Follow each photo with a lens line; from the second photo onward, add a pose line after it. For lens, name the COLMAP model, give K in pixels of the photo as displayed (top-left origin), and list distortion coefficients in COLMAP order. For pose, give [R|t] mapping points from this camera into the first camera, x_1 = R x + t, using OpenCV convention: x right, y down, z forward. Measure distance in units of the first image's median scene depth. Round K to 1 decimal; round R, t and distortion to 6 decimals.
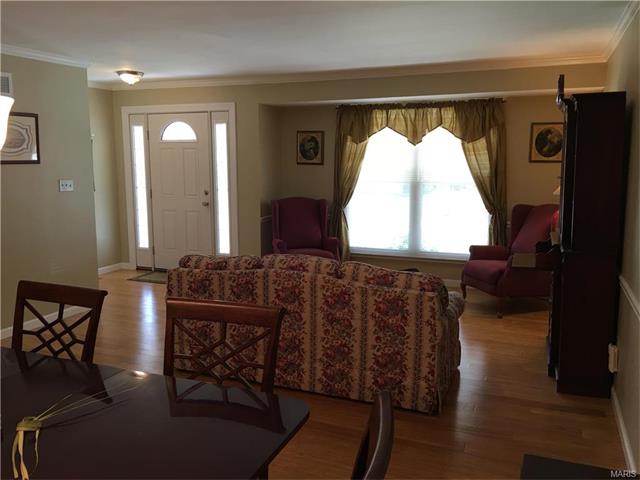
lens RADIAL K [[541.3, 0, 319.5], [0, 541.3, 235.8], [0, 0, 1]] dist [0.067836, -0.112092]
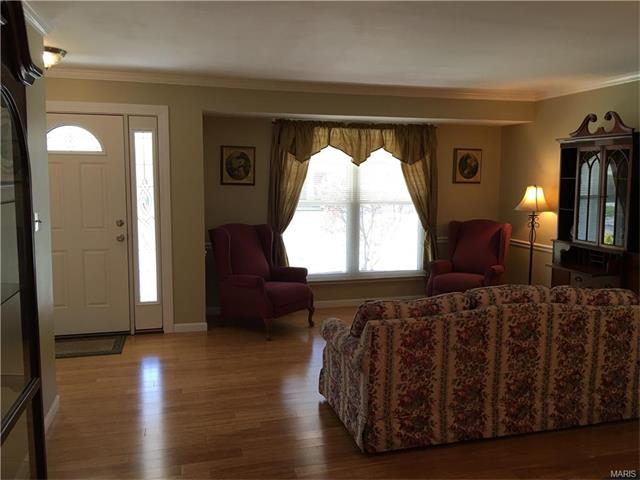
lens RADIAL K [[541.3, 0, 323.0], [0, 541.3, 237.3], [0, 0, 1]] dist [0.067836, -0.112092]
pose [[0.793943, -0.060816, 0.604943, -0.498837], [0.079251, 0.996847, -0.003795, -0.039765], [-0.602805, 0.050955, 0.796260, 0.272066]]
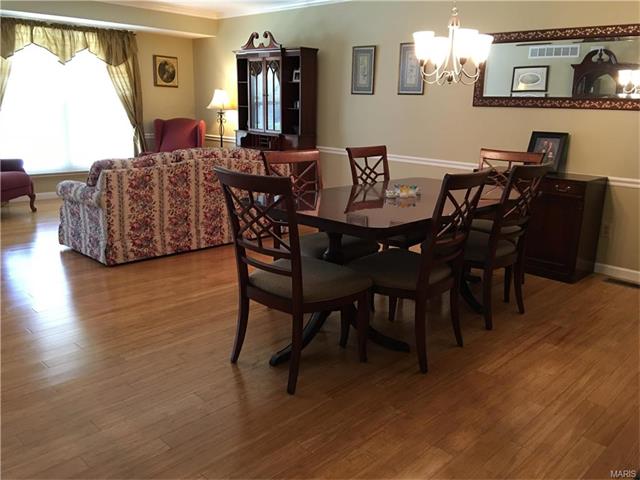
lens RADIAL K [[541.3, 0, 325.6], [0, 541.3, 233.4], [0, 0, 1]] dist [0.067836, -0.112092]
pose [[0.372511, -0.200235, 0.906169, -0.698307], [0.102983, 0.979334, 0.174068, 0.024268], [-0.922296, 0.028478, 0.385433, 0.129555]]
